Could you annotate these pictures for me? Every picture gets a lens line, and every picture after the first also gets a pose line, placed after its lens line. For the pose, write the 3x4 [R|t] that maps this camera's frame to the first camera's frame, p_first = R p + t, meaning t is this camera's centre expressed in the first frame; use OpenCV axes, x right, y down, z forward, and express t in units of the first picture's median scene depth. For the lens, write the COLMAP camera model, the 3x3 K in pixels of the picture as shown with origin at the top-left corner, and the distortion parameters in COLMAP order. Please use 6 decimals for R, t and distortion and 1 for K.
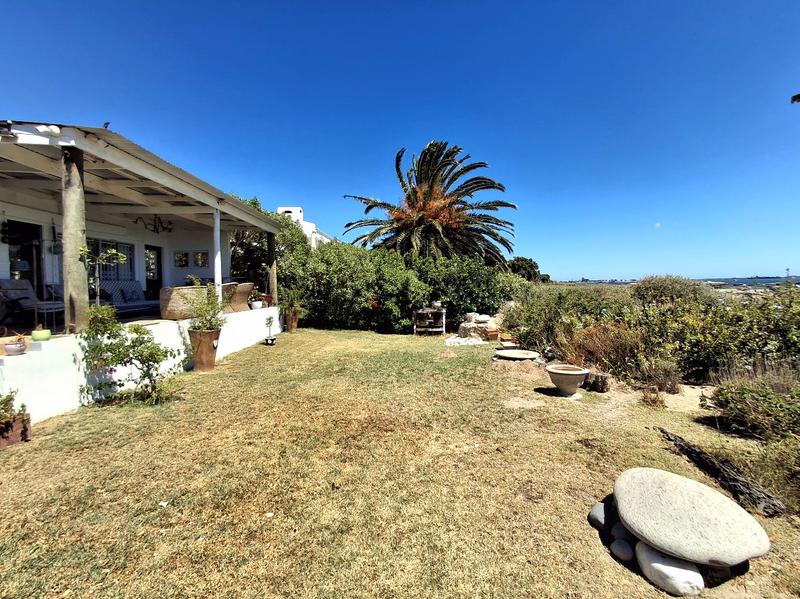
lens RADIAL K [[382.7, 0, 402.3], [0, 382.7, 292.9], [0, 0, 1]] dist [-0.001333, 0.009072]
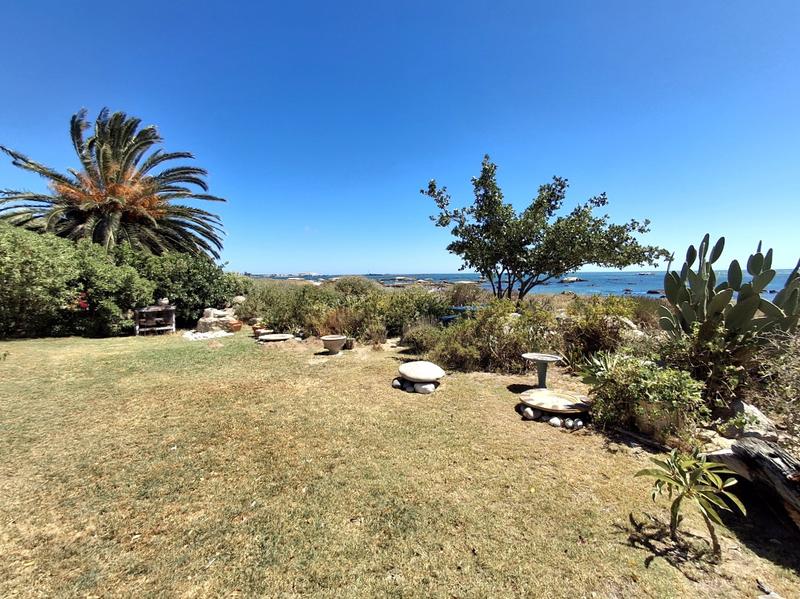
lens RADIAL K [[388.4, 0, 412.8], [0, 388.4, 300.0], [0, 0, 1]] dist [0.004670, 0.001047]
pose [[0.661779, -0.037738, 0.748748, -0.387236], [0.014016, 0.999181, 0.037972, -0.006188], [-0.749568, -0.014634, 0.661766, -0.208294]]
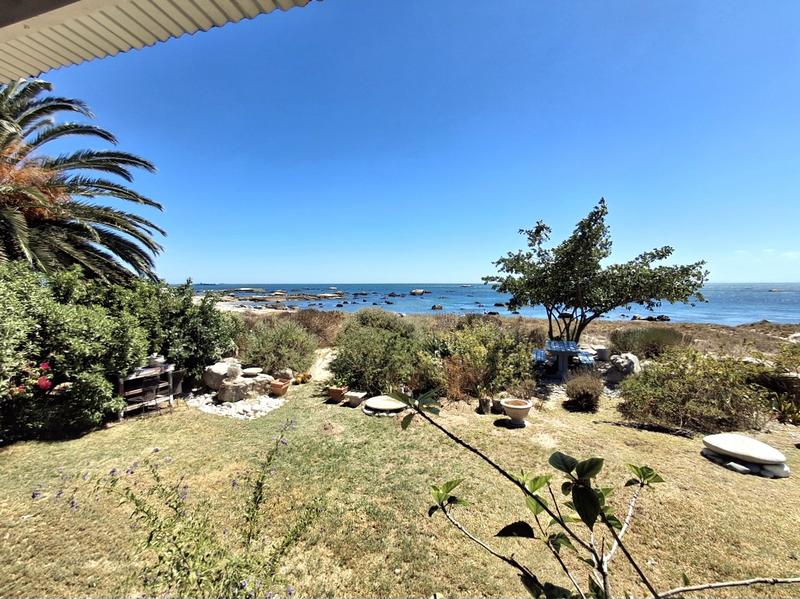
lens RADIAL K [[371.5, 0, 409.1], [0, 371.5, 296.3], [0, 0, 1]] dist [0.001128, 0.000697]
pose [[0.292959, -0.014330, 0.956018, -0.625251], [0.014502, 0.999839, 0.010542, -0.128485], [-0.956015, 0.010776, 0.293120, 0.713688]]
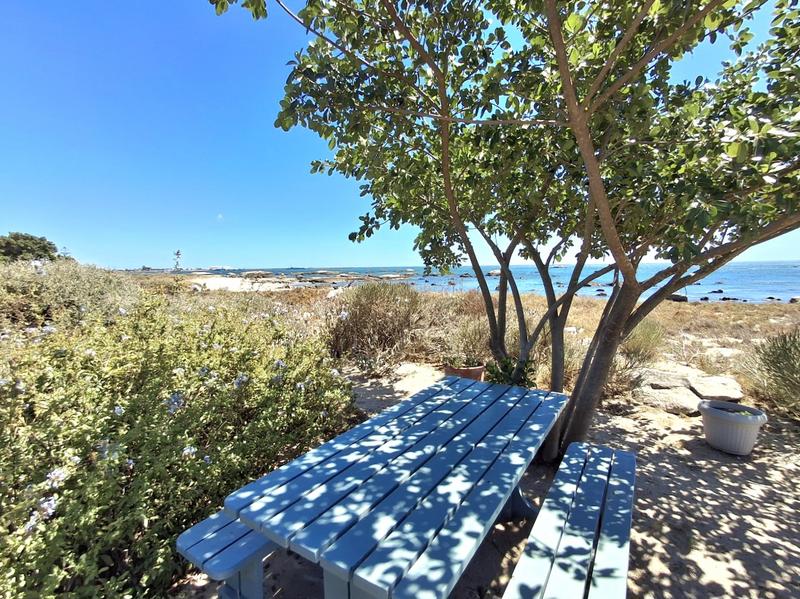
lens RADIAL K [[388.4, 0, 412.8], [0, 388.4, 300.0], [0, 0, 1]] dist [0.004670, 0.001047]
pose [[0.509640, -0.057865, 0.858440, 0.641413], [0.018155, 0.998237, 0.056510, -0.023024], [-0.860196, -0.013214, 0.509792, 0.460991]]
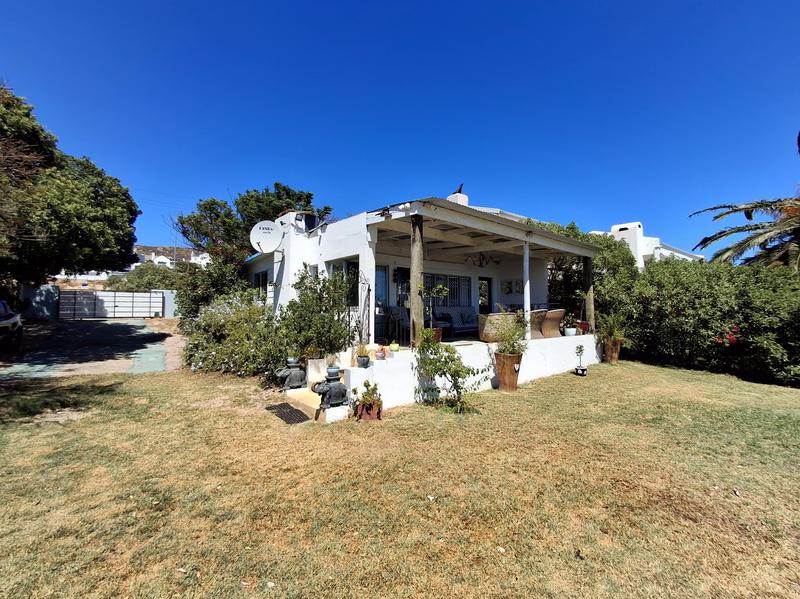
lens RADIAL K [[373.4, 0, 388.8], [0, 373.4, 297.5], [0, 0, 1]] dist [0.015972, 0.000500]
pose [[0.657521, -0.016117, -0.753263, 0.065374], [-0.021645, 0.998954, -0.040268, -0.012542], [0.753125, 0.042782, 0.656485, 0.026921]]
